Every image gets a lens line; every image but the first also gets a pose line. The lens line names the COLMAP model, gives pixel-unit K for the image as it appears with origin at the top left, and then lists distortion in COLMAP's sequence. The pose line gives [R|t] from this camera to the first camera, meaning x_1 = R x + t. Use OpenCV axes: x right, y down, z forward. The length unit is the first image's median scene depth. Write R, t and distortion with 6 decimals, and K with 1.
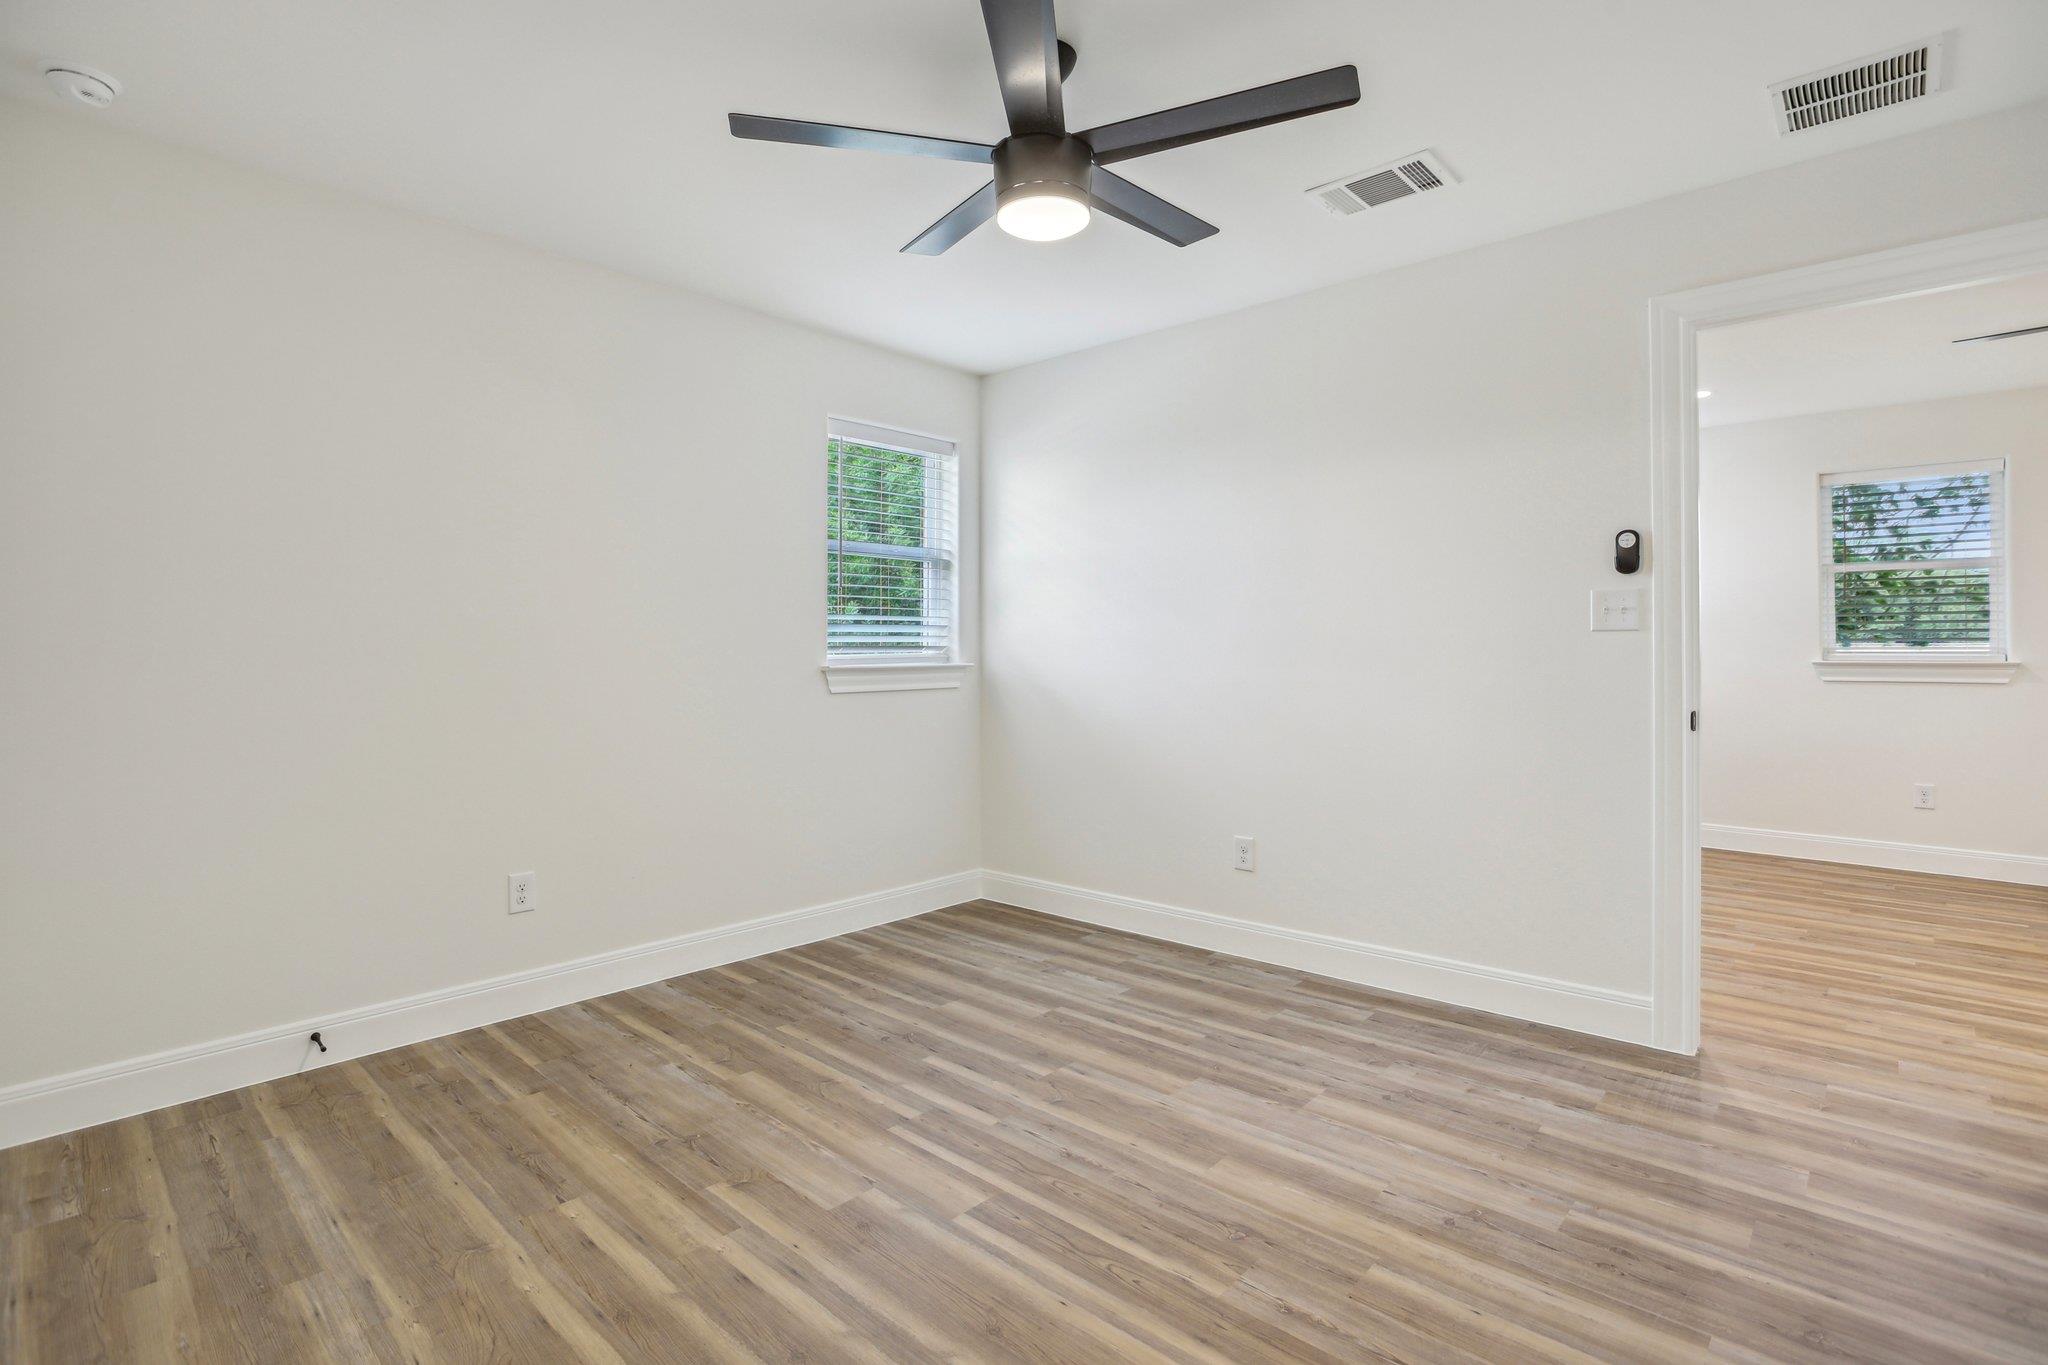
lens RADIAL K [[967.2, 0, 1022.9], [0, 967.2, 661.8], [0, 0, 1]] dist [-0.054810, 0.022262]
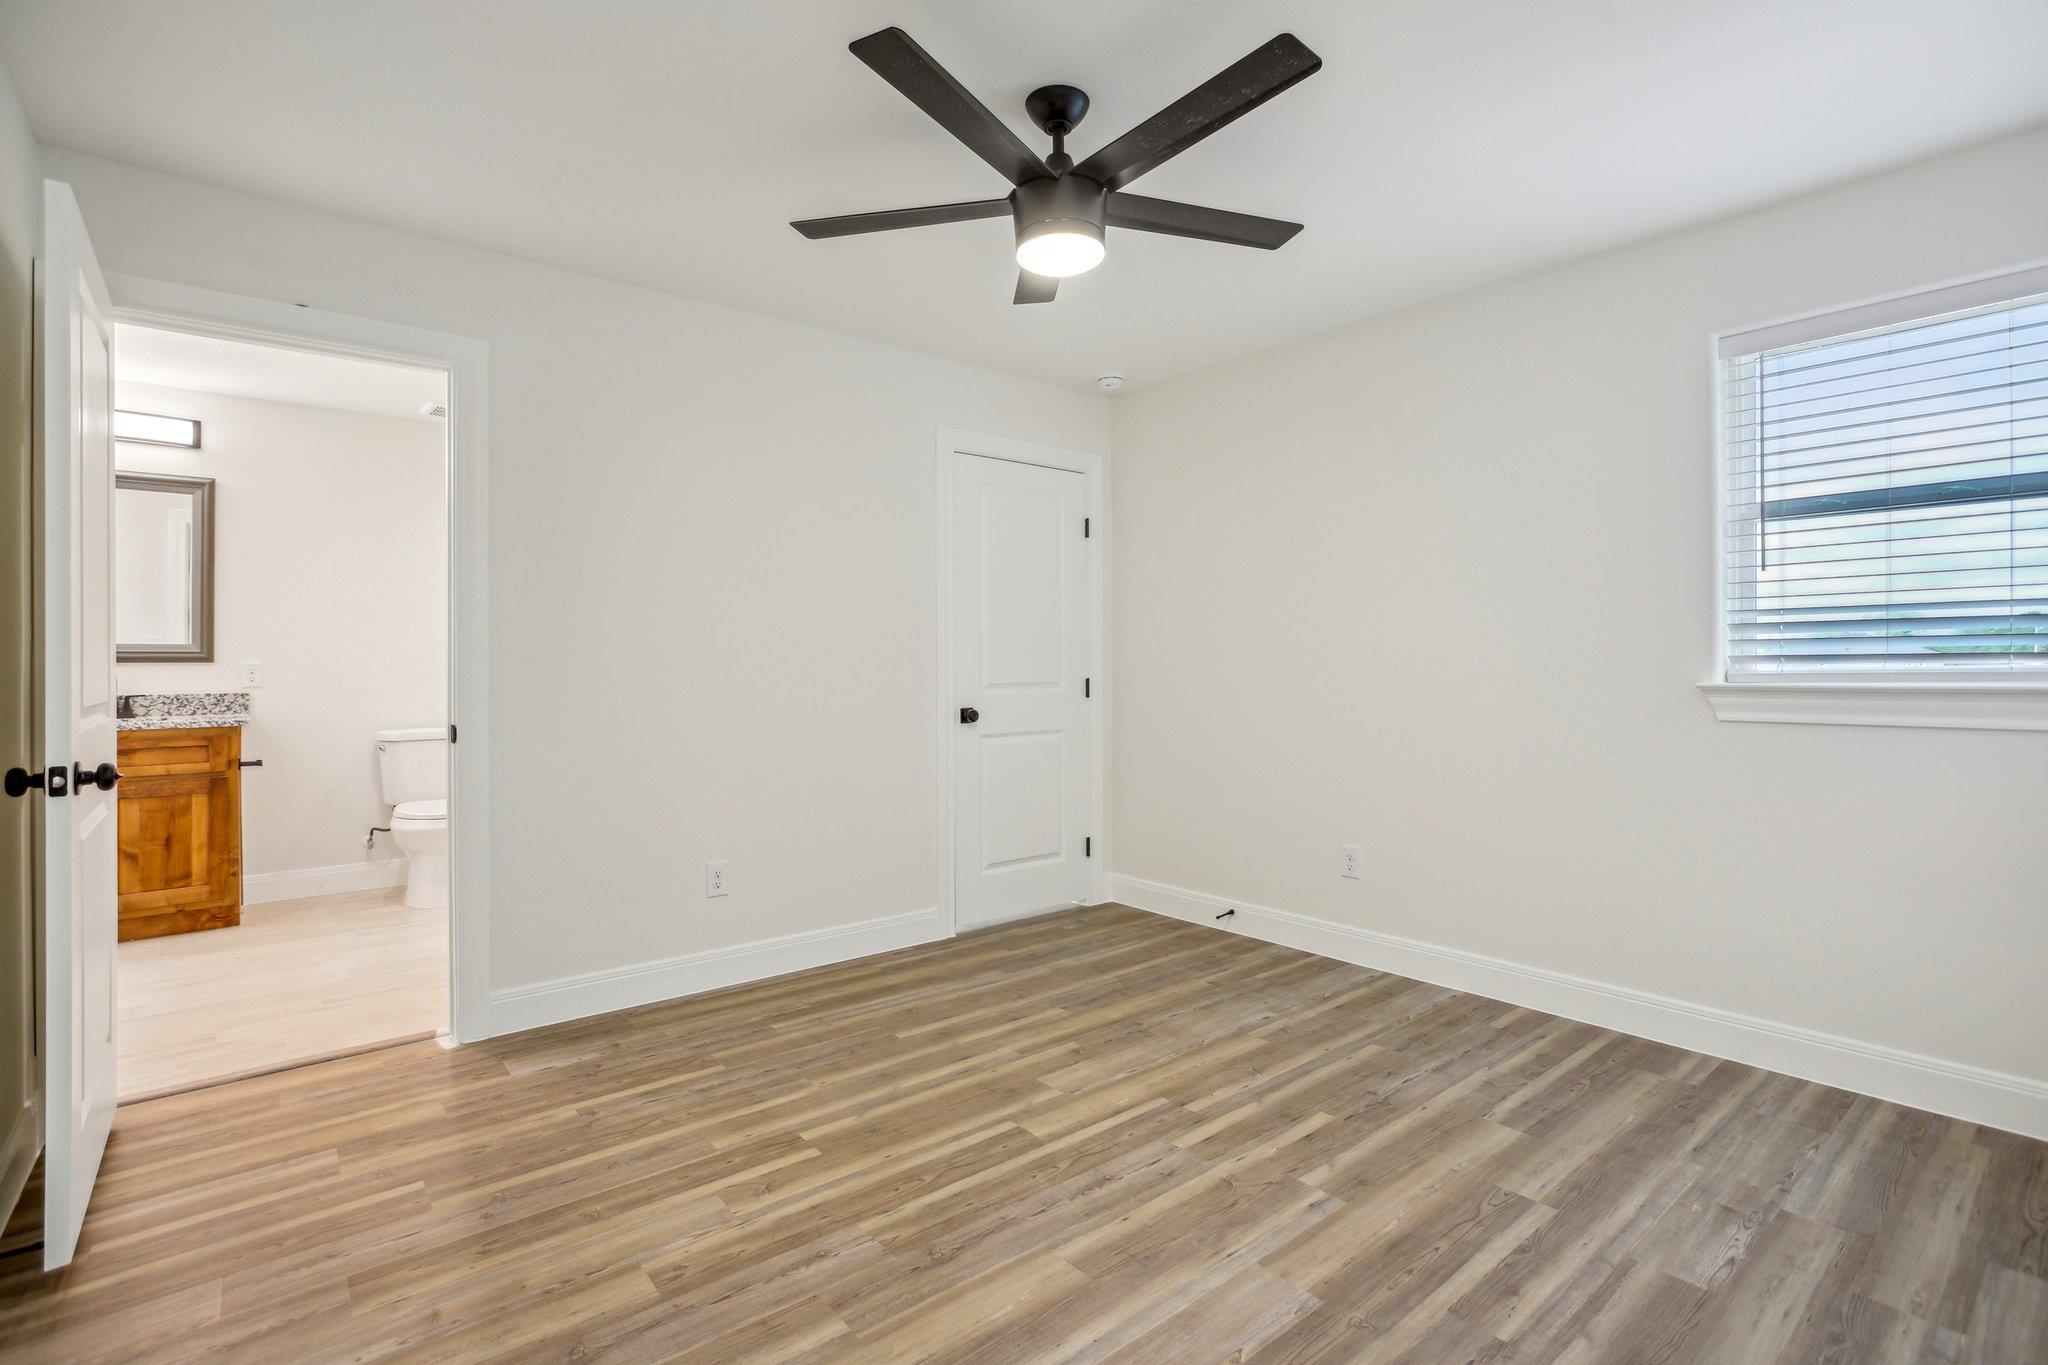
lens RADIAL K [[967.2, 0, 1022.9], [0, 967.2, 661.8], [0, 0, 1]] dist [-0.054810, 0.022262]
pose [[-0.129593, -0.000950, -0.991567, 0.893072], [-0.007740, 0.999970, 0.000053, -0.006876], [0.991537, 0.007682, -0.129596, 0.907996]]
